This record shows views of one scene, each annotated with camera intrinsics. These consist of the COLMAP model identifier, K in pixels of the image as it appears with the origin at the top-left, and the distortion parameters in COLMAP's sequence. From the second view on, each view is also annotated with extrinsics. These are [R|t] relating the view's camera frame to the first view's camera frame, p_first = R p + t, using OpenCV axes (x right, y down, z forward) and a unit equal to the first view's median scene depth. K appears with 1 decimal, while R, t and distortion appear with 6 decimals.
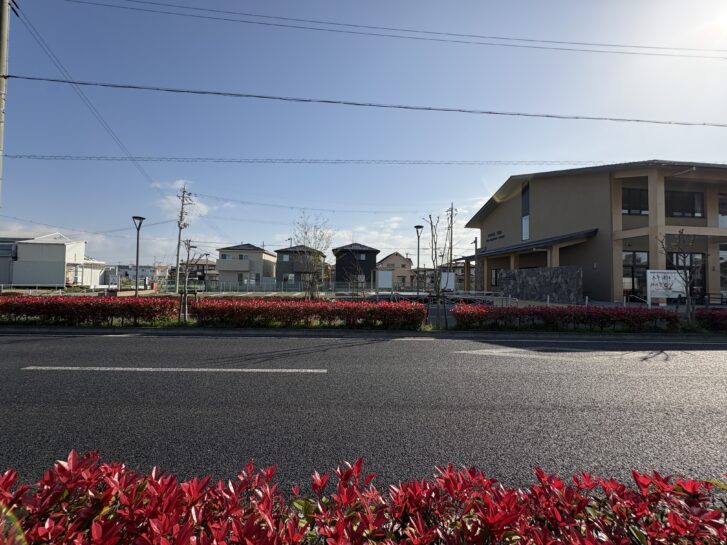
lens RADIAL K [[293.3, 0, 362.7], [0, 293.3, 266.8], [0, 0, 1]] dist [-0.001982, 0.000049]
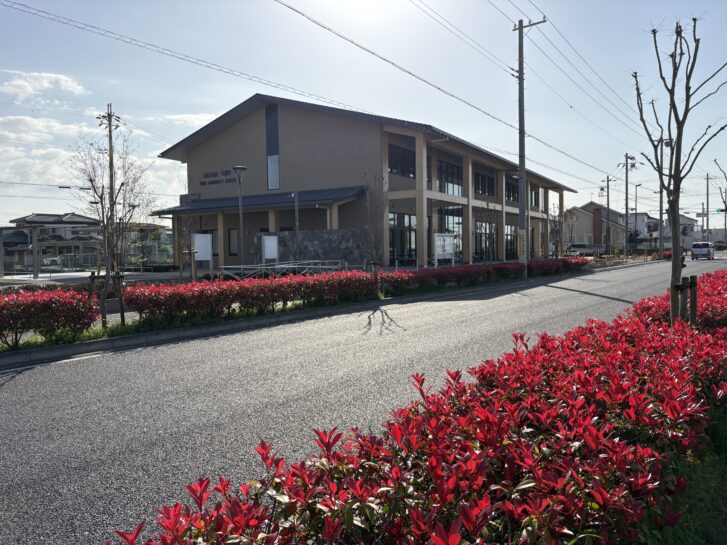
lens RADIAL K [[554.0, 0, 363.4], [0, 554.0, 273.0], [0, 0, 1]] dist [0.010216, -0.000326]
pose [[0.626284, -0.058064, 0.777430, -0.518017], [-0.017133, 0.995957, 0.088187, -0.014710], [-0.779407, -0.068550, 0.622757, -0.049621]]
